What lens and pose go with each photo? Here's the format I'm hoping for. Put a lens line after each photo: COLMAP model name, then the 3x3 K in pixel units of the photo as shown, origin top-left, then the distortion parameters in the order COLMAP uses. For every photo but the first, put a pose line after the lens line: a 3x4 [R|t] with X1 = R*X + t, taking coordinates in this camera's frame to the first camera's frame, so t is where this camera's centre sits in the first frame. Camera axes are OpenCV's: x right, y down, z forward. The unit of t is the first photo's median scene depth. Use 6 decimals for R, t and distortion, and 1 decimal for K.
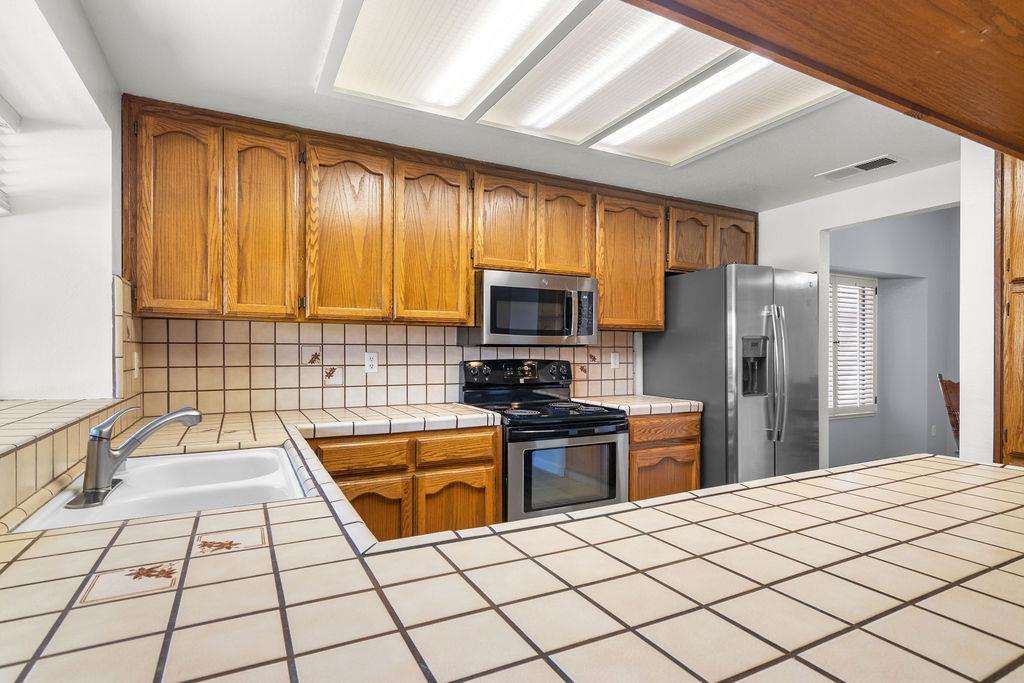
lens RADIAL K [[522.9, 0, 510.9], [0, 522.9, 351.1], [0, 0, 1]] dist [0.000177, -0.000137]
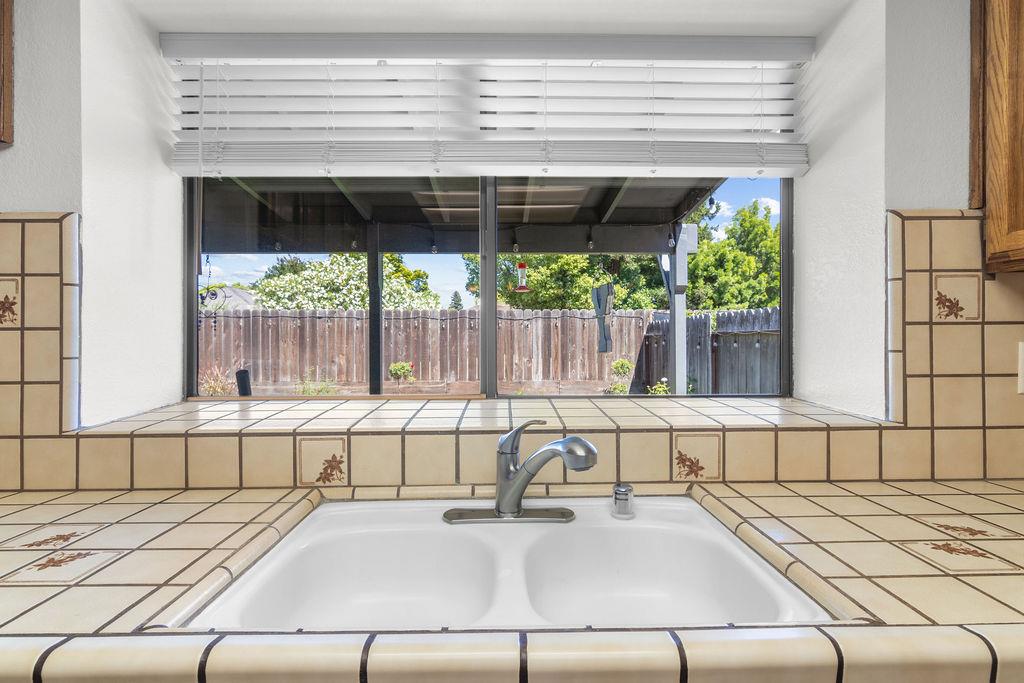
lens RADIAL K [[522.9, 0, 511.3], [0, 522.9, 343.1], [0, 0, 1]] dist [0.000177, -0.000137]
pose [[-0.456114, 0.007284, -0.889891, -0.028846], [0.004483, 0.999973, 0.005887, -0.001840], [0.889910, -0.001304, -0.456134, 0.620502]]
